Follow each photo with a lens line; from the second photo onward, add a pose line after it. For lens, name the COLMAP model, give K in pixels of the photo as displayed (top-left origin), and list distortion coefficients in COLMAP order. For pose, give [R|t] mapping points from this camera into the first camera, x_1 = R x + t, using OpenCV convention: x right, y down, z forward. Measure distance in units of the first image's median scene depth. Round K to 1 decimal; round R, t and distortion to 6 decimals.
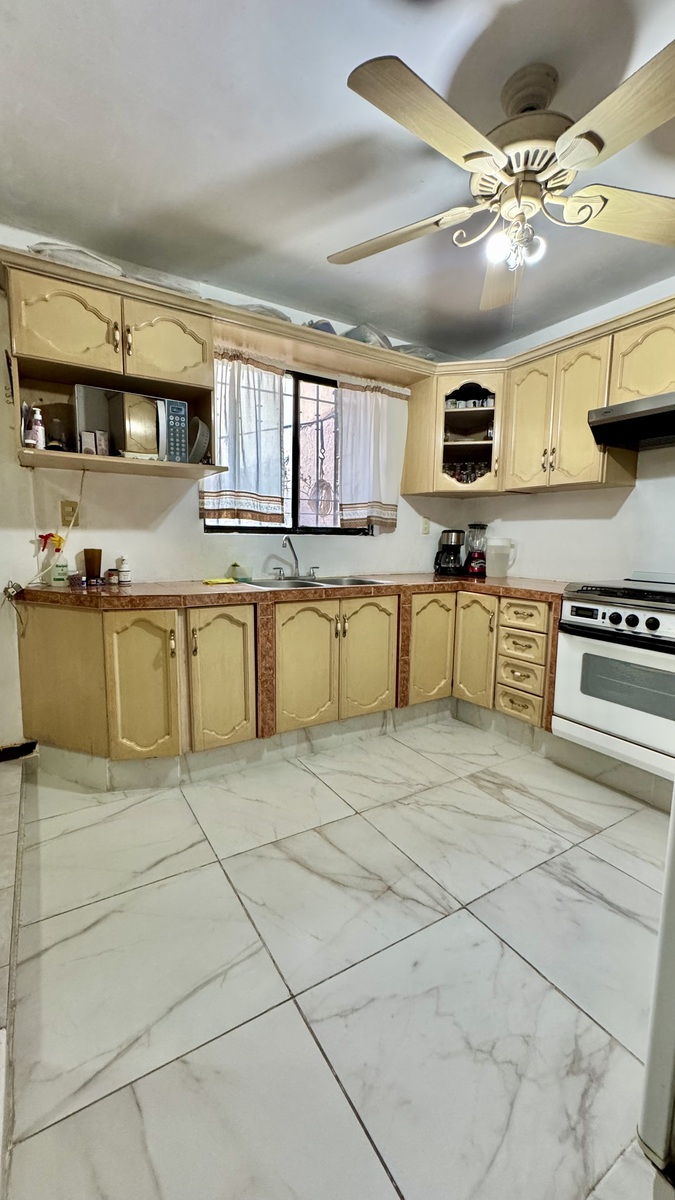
lens RADIAL K [[482.0, 0, 335.3], [0, 482.0, 597.4], [0, 0, 1]] dist [0.001222, 0.000255]
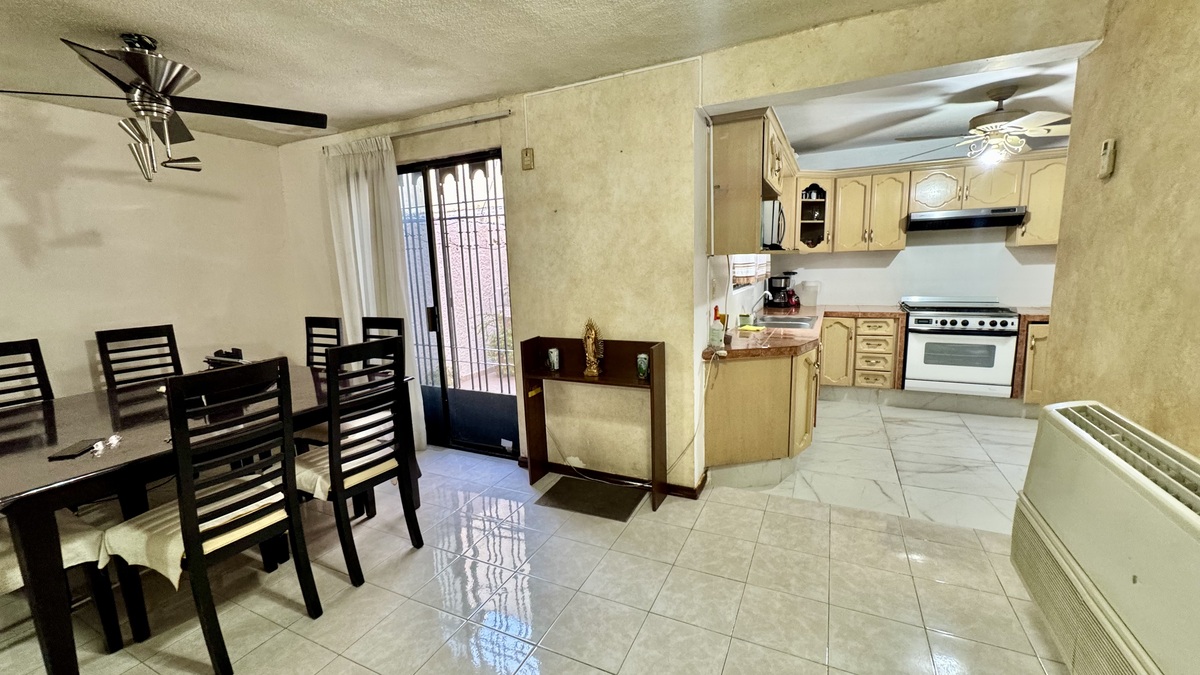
lens RADIAL K [[482.0, 0, 597.5], [0, 482.0, 337.7], [0, 0, 1]] dist [0.001222, 0.000255]
pose [[0.840279, -0.126863, 0.527102, -1.479686], [0.110592, 0.991903, 0.062430, -0.156335], [-0.530755, 0.005834, 0.847505, 0.068732]]
